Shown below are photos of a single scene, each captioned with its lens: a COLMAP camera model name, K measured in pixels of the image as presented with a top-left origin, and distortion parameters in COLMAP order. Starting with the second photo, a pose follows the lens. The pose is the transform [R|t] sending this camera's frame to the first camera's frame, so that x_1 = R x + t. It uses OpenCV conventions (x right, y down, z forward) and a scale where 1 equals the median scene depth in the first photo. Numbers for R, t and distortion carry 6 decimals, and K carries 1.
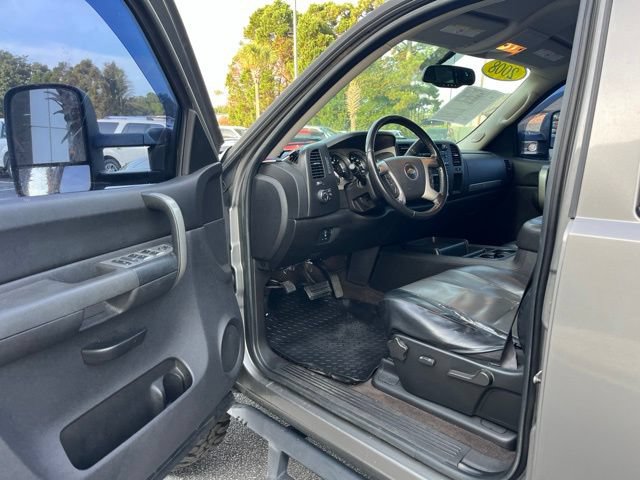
lens RADIAL K [[483.0, 0, 326.6], [0, 483.0, 243.8], [0, 0, 1]] dist [0.072546, -0.113911]
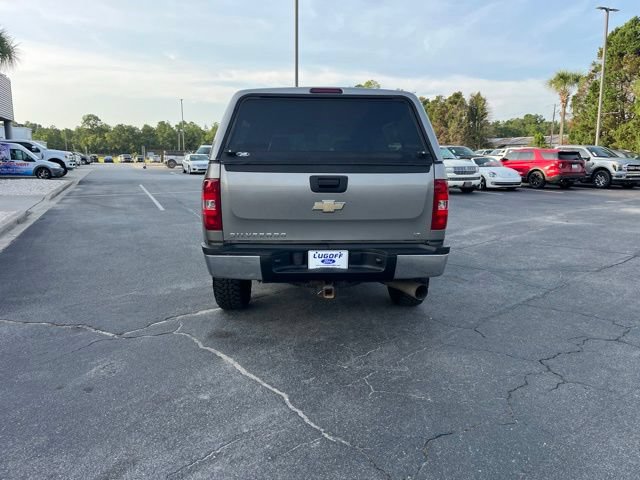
lens RADIAL K [[482.6, 0, 326.6], [0, 482.6, 238.6], [0, 0, 1]] dist [0.077508, -0.110287]
pose [[0.744337, 0.114559, -0.657905, 2.932084], [-0.148329, 0.988928, 0.004384, 0.404850], [0.651123, 0.094323, 0.753088, -1.732365]]
